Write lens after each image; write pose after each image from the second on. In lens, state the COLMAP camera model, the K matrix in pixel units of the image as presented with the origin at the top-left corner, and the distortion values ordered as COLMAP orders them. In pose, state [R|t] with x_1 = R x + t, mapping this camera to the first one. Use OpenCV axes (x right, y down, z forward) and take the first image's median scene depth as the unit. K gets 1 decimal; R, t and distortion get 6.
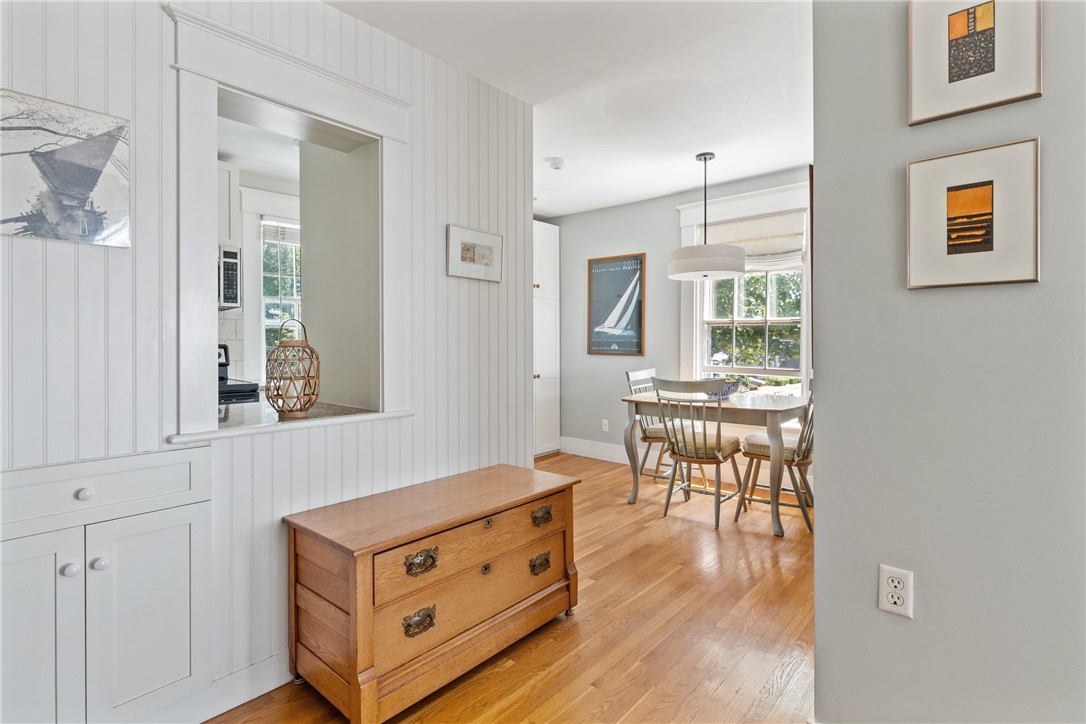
lens RADIAL K [[527.9, 0, 535.2], [0, 527.9, 344.1], [0, 0, 1]] dist [0.022921, 0.000931]
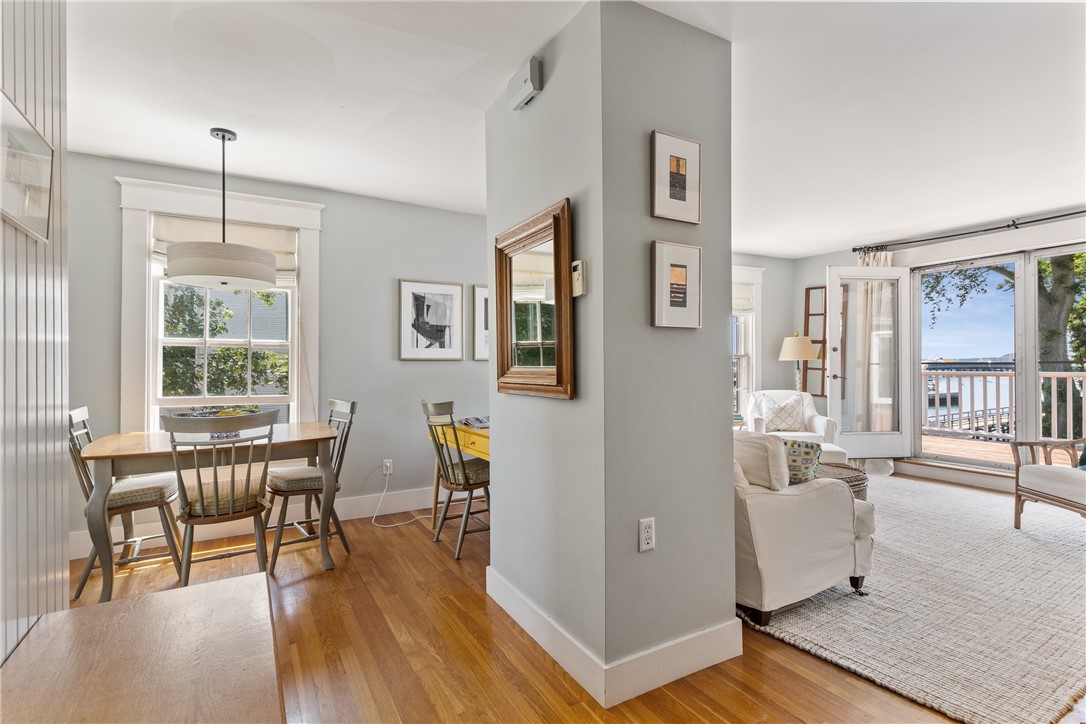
lens RADIAL K [[527.9, 0, 543.3], [0, 527.9, 365.7], [0, 0, 1]] dist [0.022921, 0.000931]
pose [[0.336898, 0.001012, 0.941541, -0.292976], [0.010331, 0.999935, -0.004771, 0.003816], [-0.941485, 0.011335, 0.336865, 0.297033]]
